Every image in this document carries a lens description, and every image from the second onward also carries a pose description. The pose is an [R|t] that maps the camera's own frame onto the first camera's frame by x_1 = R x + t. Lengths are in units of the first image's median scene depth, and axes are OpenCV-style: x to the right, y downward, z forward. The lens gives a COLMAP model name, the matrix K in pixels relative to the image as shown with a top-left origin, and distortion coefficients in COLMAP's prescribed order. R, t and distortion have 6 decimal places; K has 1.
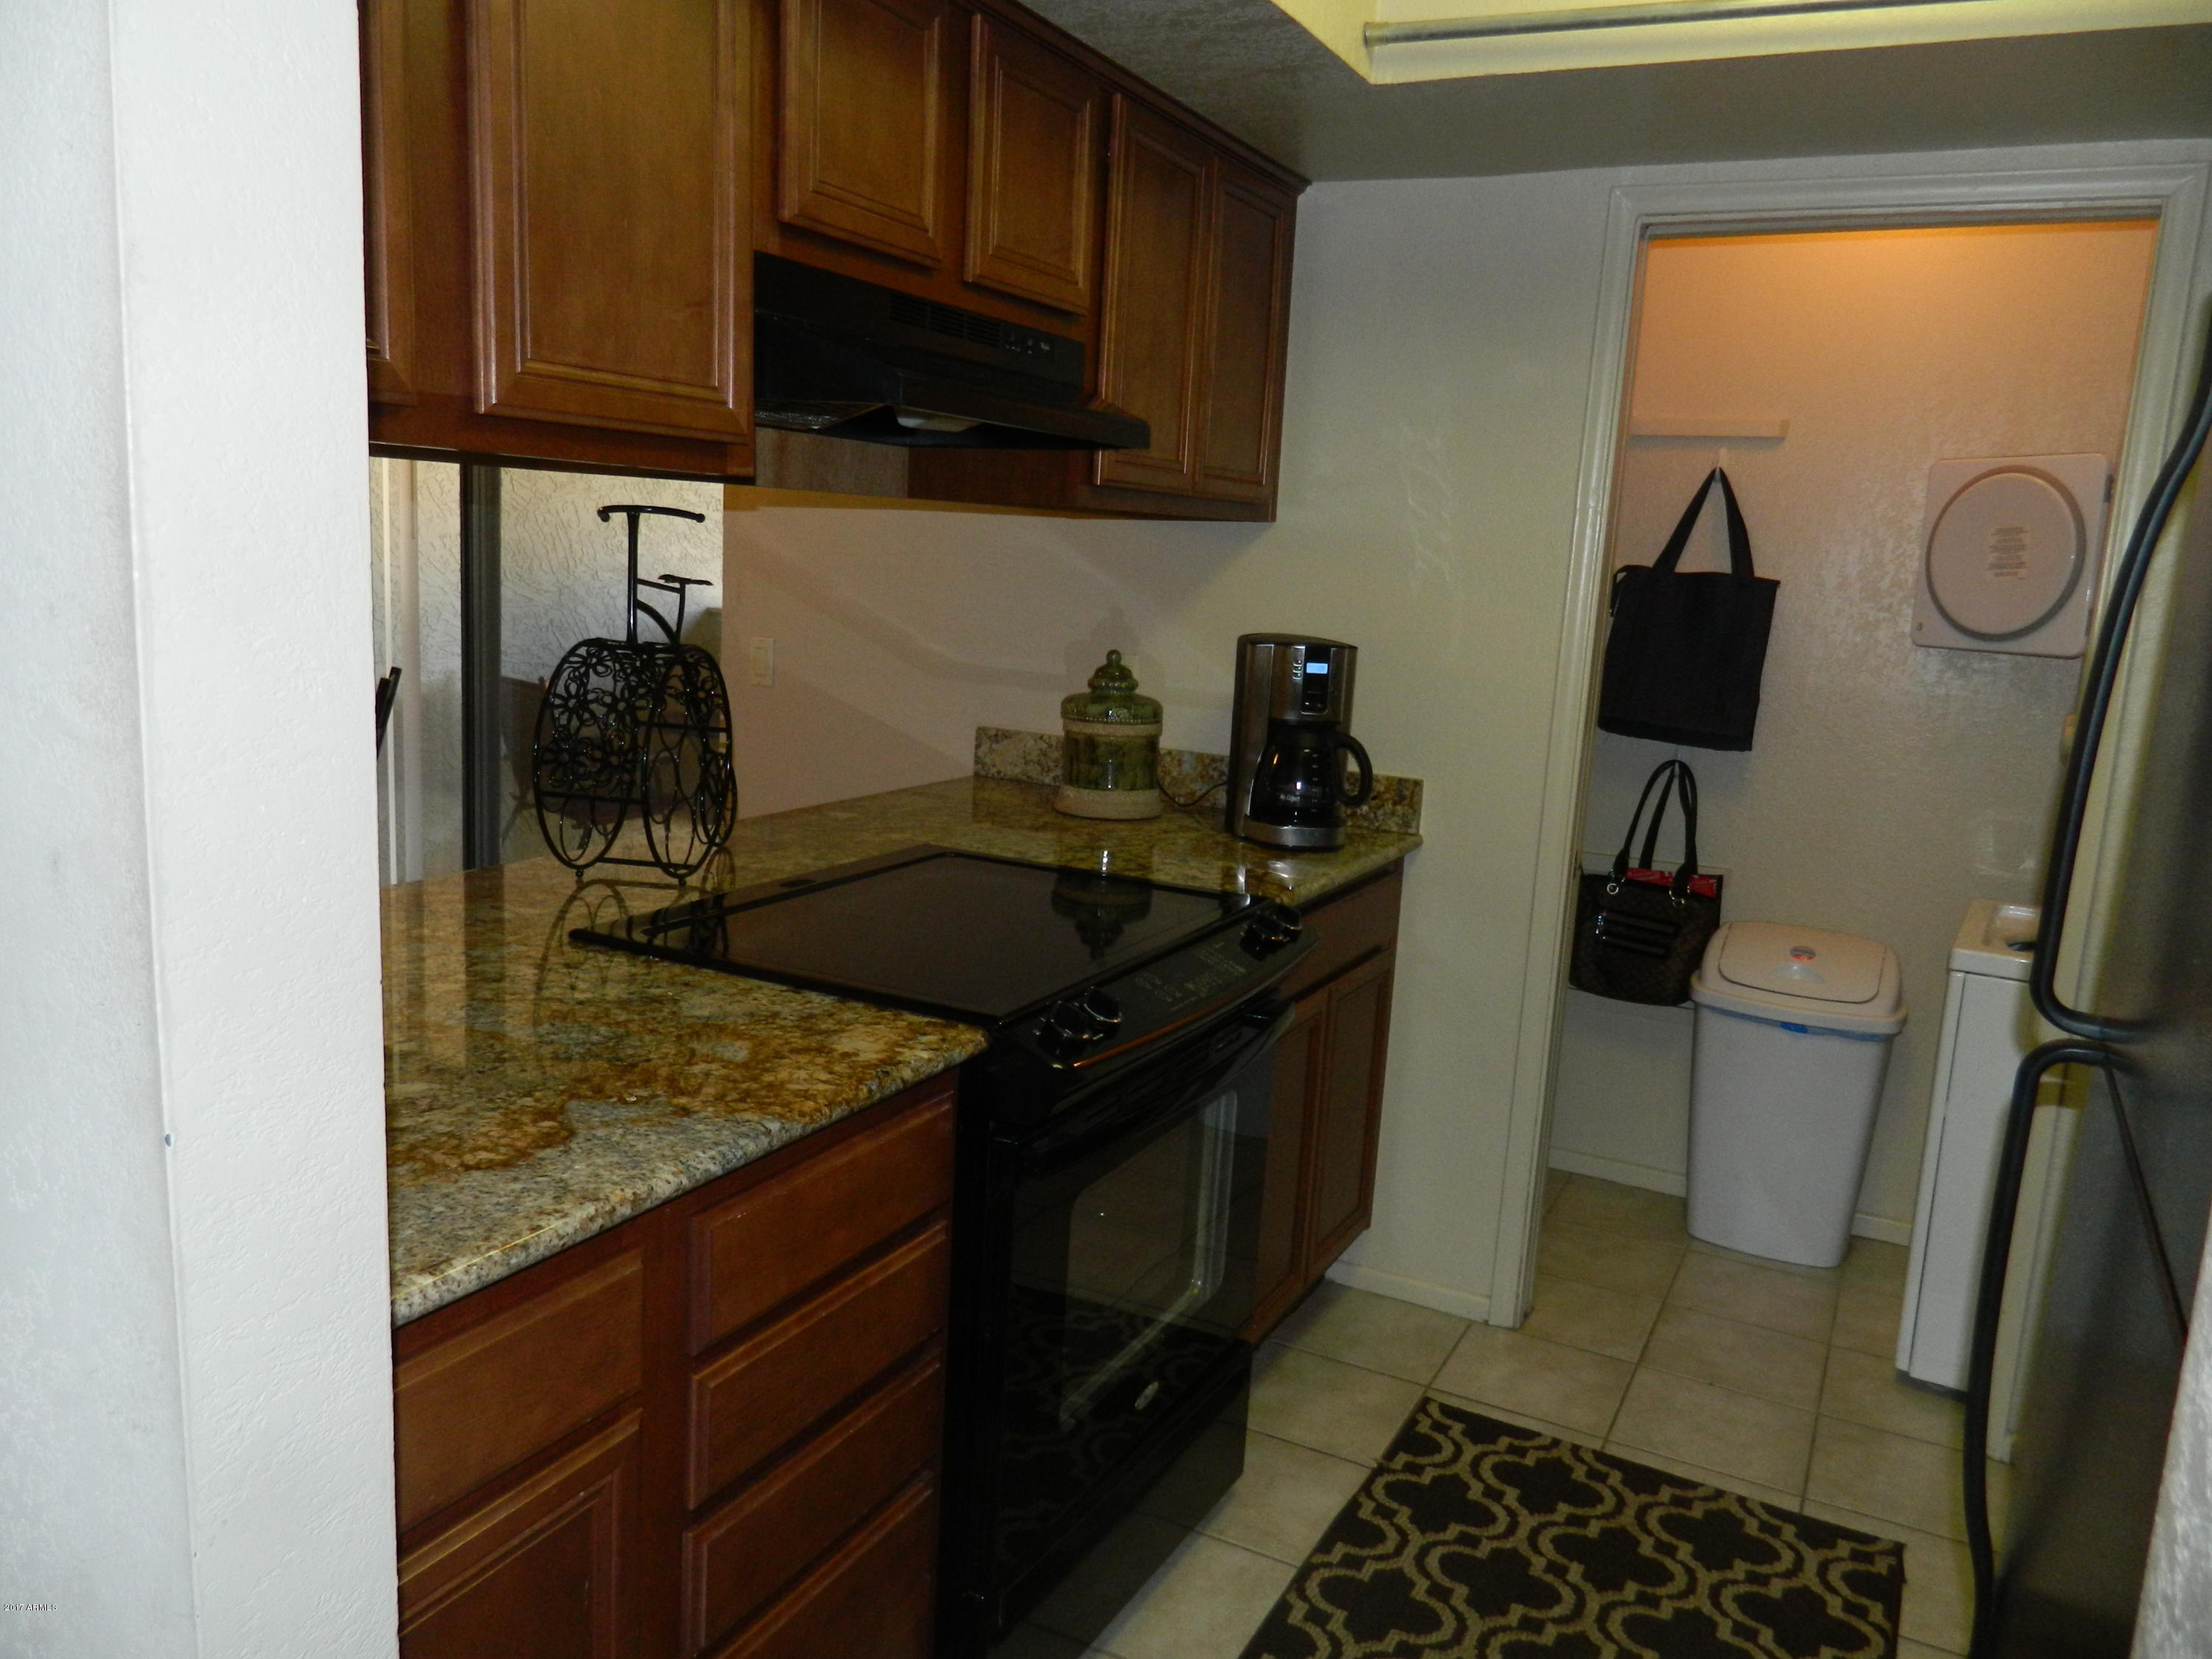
lens RADIAL K [[1651.7, 0, 1111.2], [0, 1651.7, 826.7], [0, 0, 1]] dist [0.003670, 0.002077]
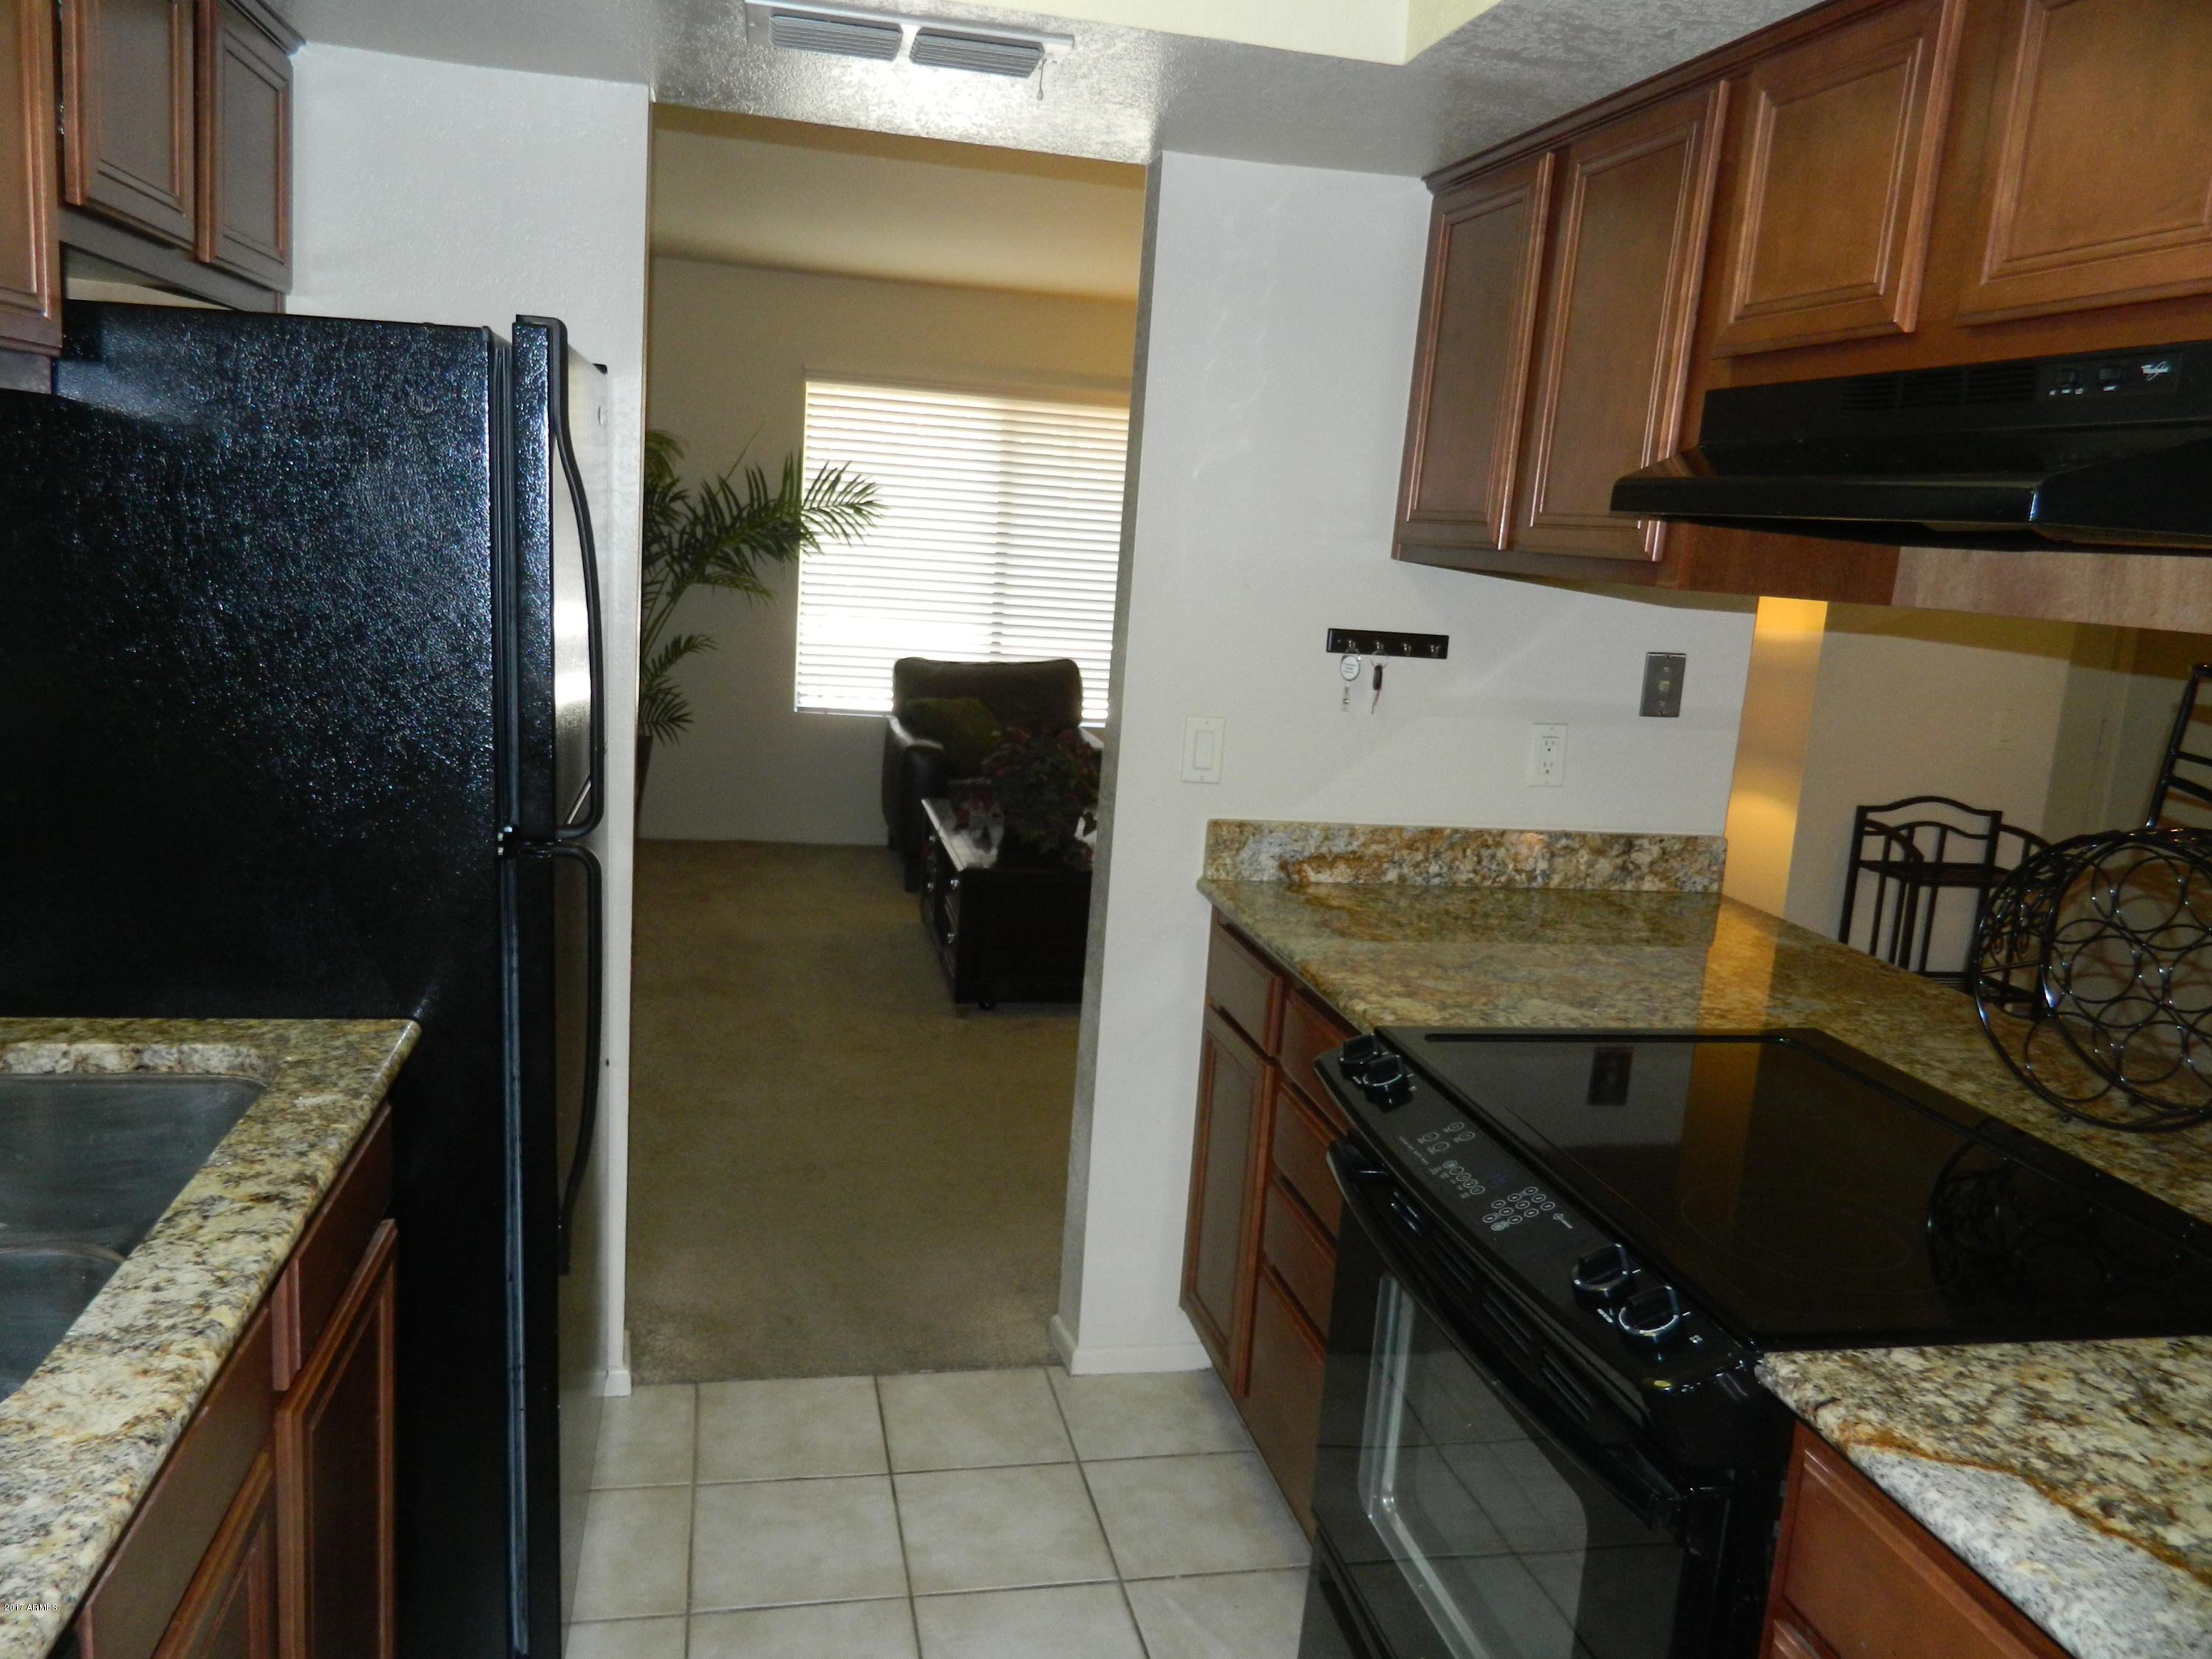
lens RADIAL K [[1651.7, 0, 1105.0], [0, 1651.7, 827.7], [0, 0, 1]] dist [0.003670, 0.002077]
pose [[-0.759135, 0.005882, -0.650907, 0.873138], [-0.225088, 0.935901, 0.270971, -0.297598], [0.610778, 0.352215, -0.709151, 1.738524]]
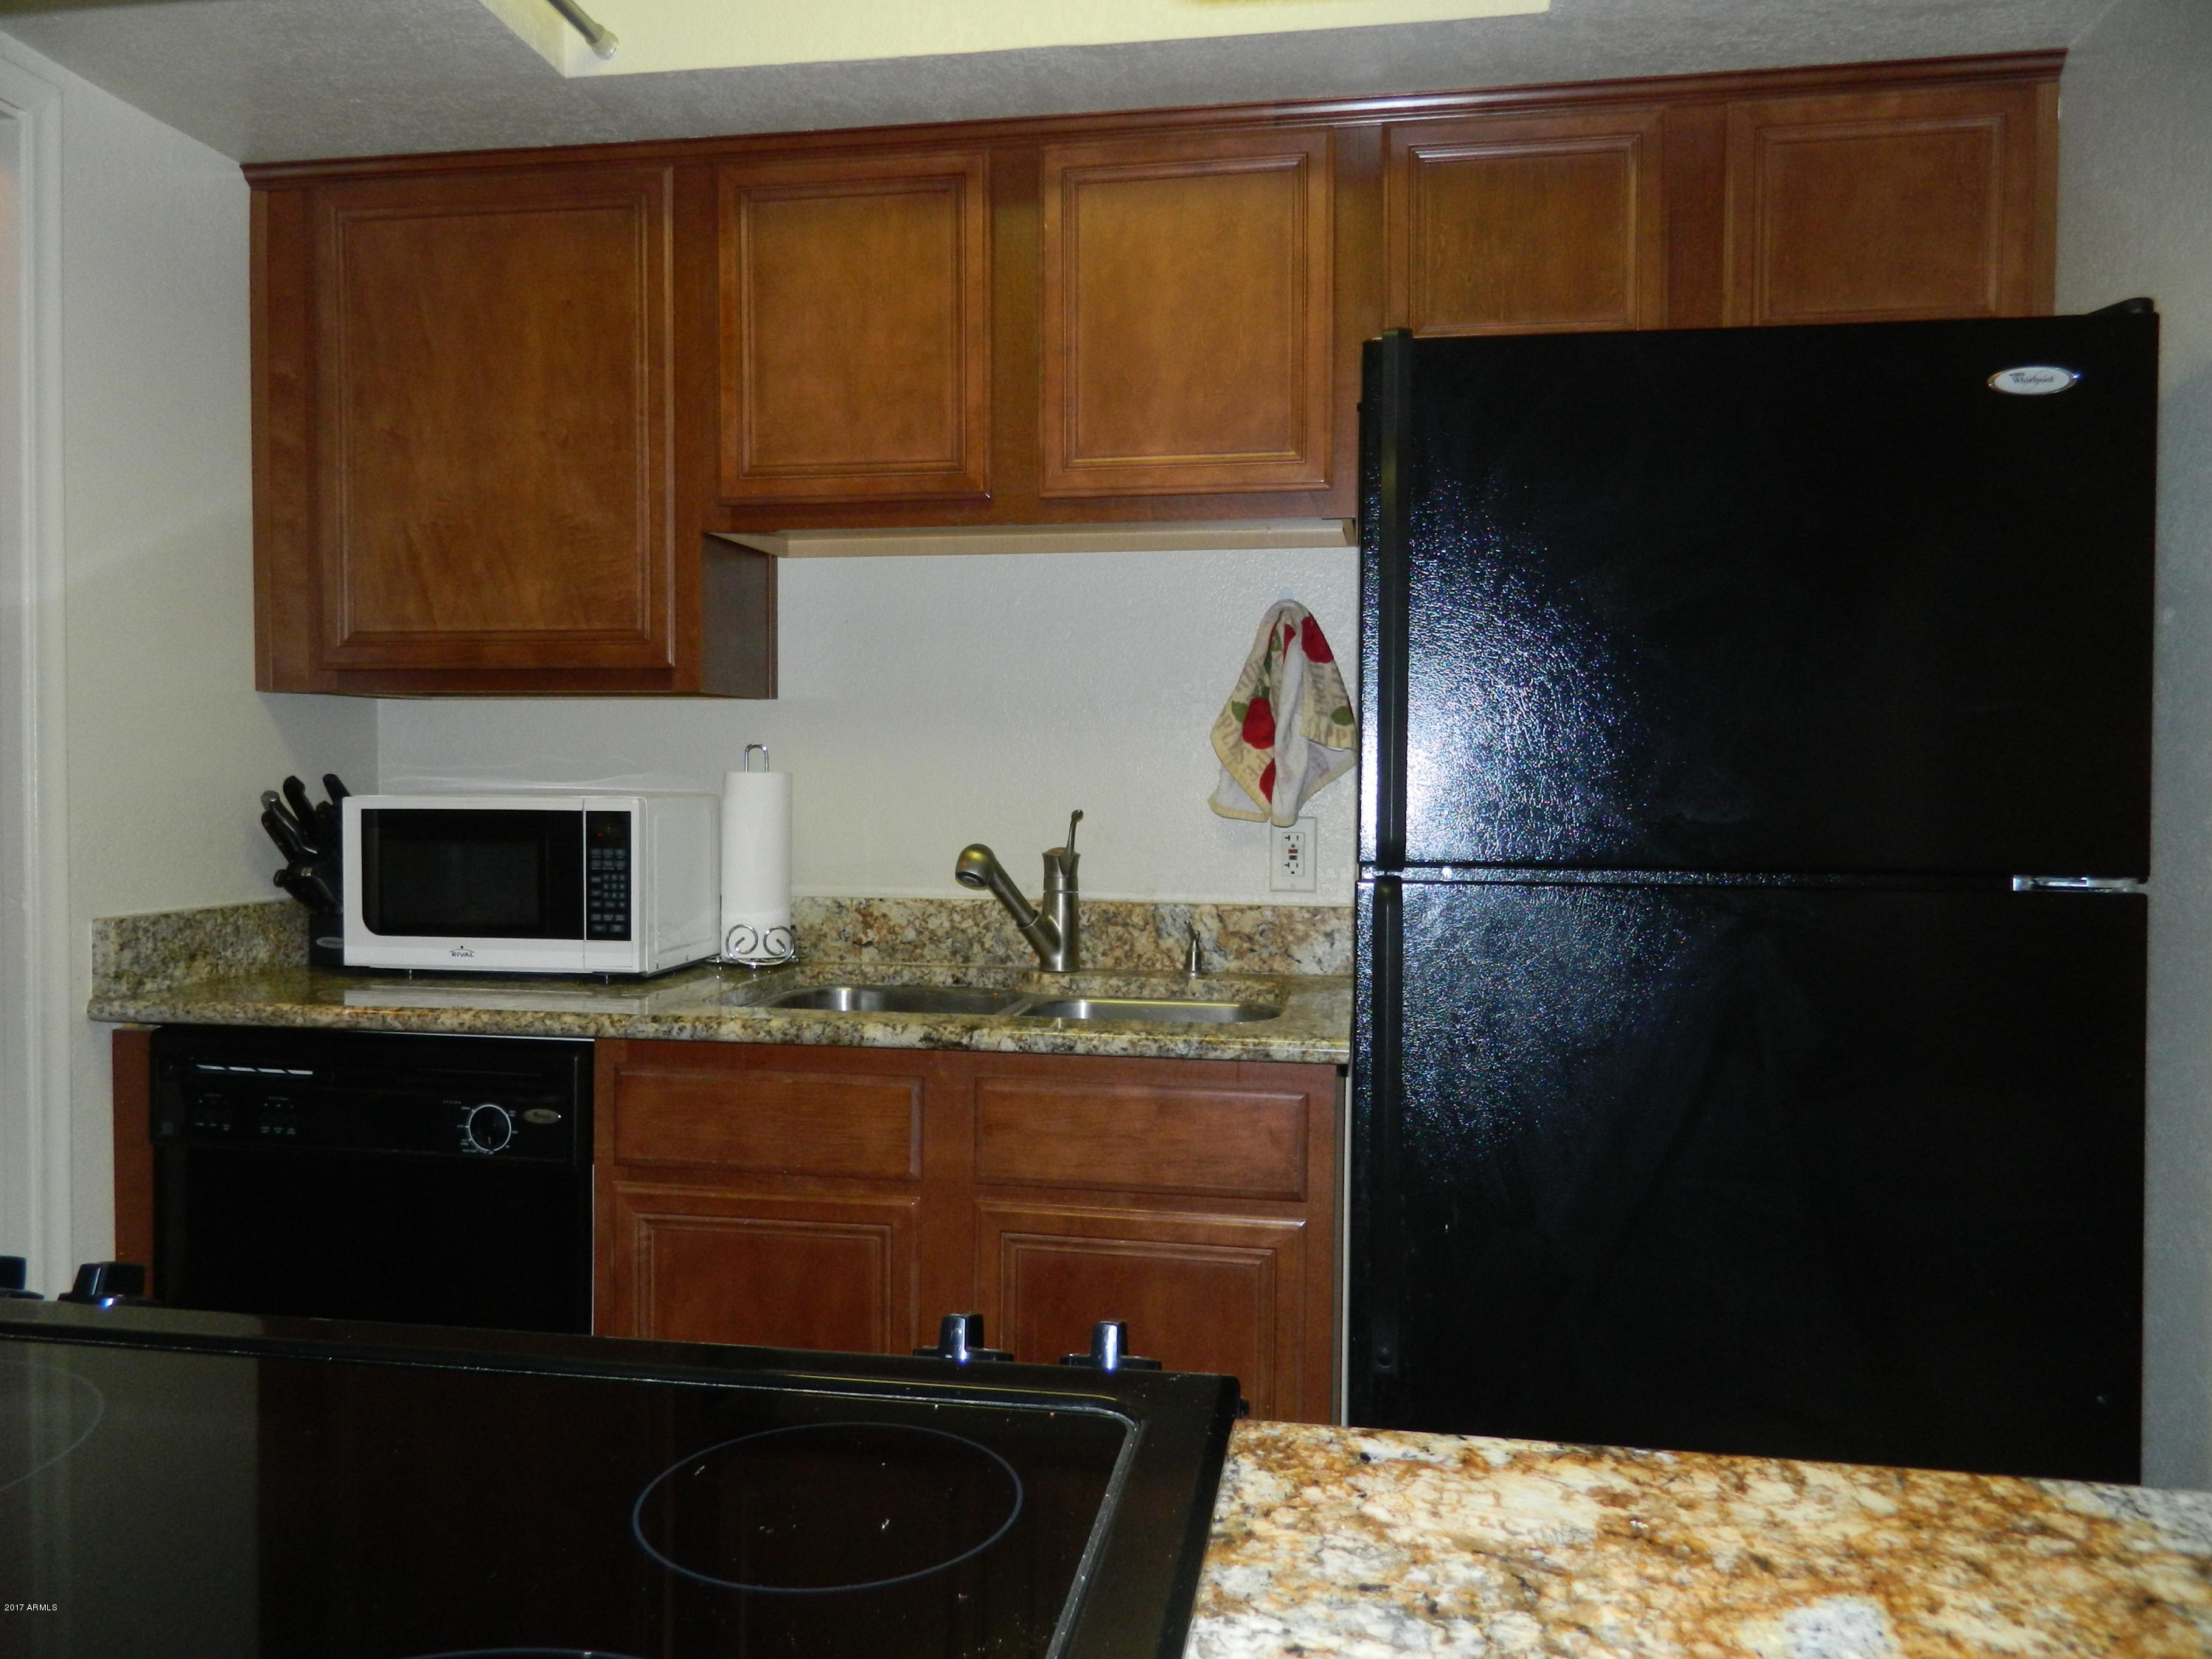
lens RADIAL K [[1651.7, 0, 1103.7], [0, 1651.7, 824.6], [0, 0, 1]] dist [0.003670, 0.002077]
pose [[-0.310505, -0.092143, 0.946095, -0.488843], [0.136923, 0.980576, 0.140439, -0.101454], [-0.940659, 0.173149, -0.291857, 1.194555]]
